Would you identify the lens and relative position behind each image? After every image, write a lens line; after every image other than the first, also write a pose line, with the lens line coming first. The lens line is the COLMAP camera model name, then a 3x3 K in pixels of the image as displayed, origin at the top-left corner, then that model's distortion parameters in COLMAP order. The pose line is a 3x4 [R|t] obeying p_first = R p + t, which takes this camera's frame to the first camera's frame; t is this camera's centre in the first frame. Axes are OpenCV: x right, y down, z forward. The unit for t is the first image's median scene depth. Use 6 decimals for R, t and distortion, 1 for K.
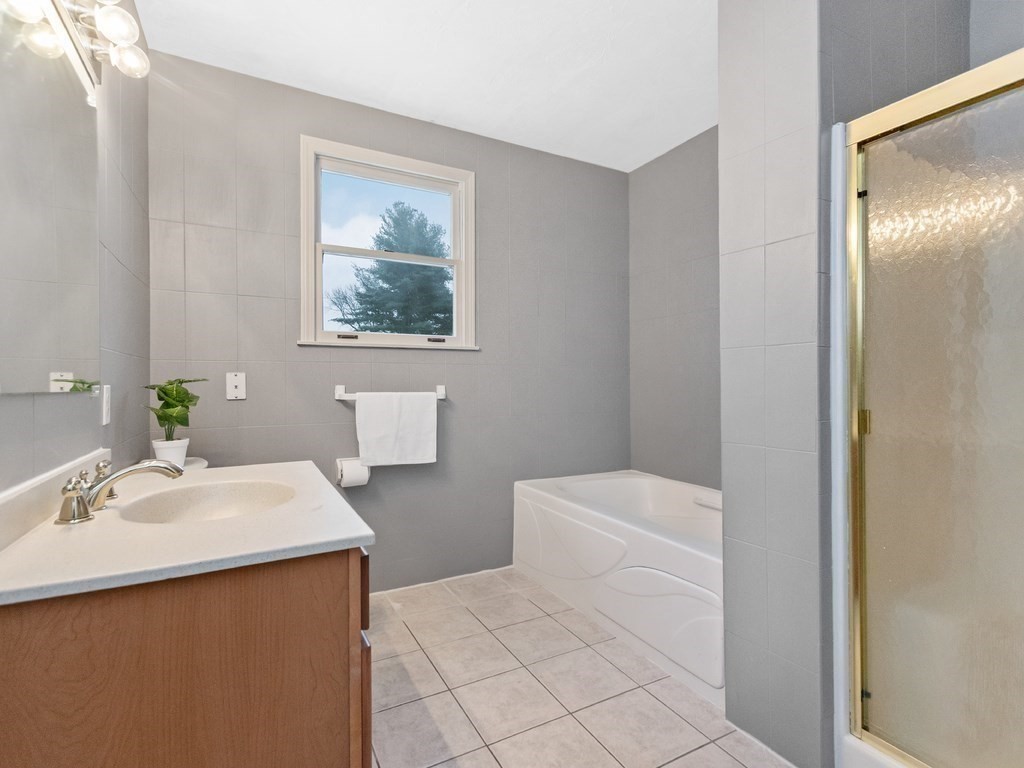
lens RADIAL K [[503.8, 0, 510.2], [0, 503.8, 383.3], [0, 0, 1]] dist [0.013424, -0.000378]
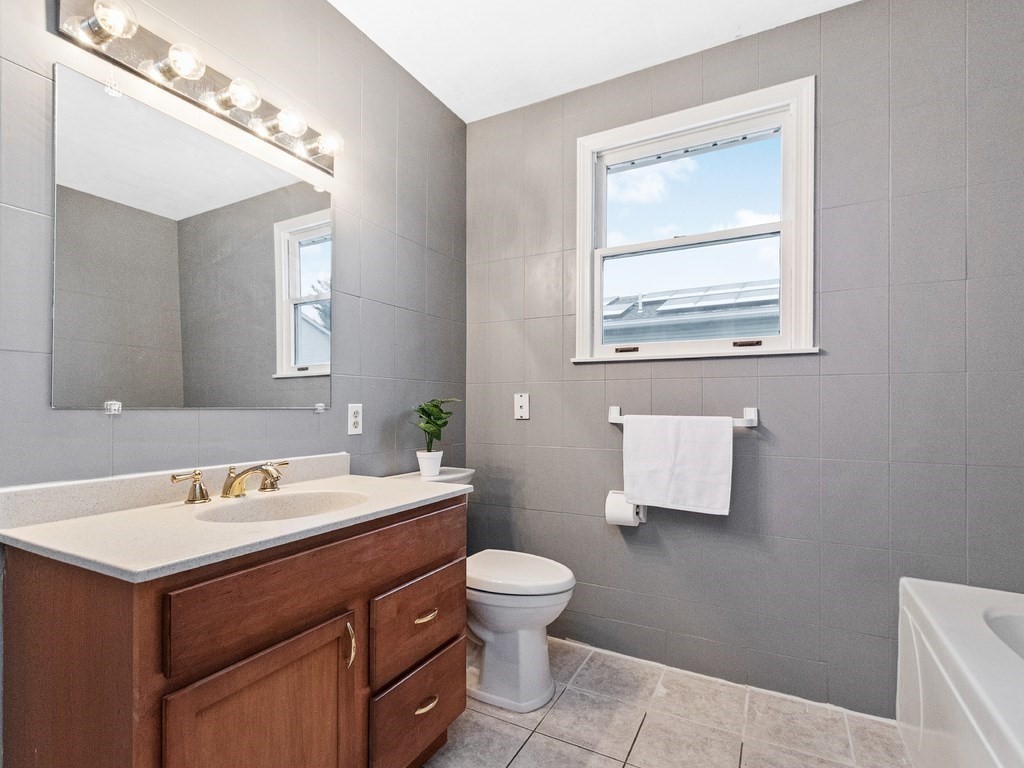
lens RADIAL K [[503.8, 0, 509.3], [0, 503.8, 403.7], [0, 0, 1]] dist [0.013424, -0.000378]
pose [[0.554791, 0.002367, -0.831987, 0.285806], [-0.003899, 0.999992, 0.000245, 0.000021], [0.831981, 0.003108, 0.554796, 0.364795]]
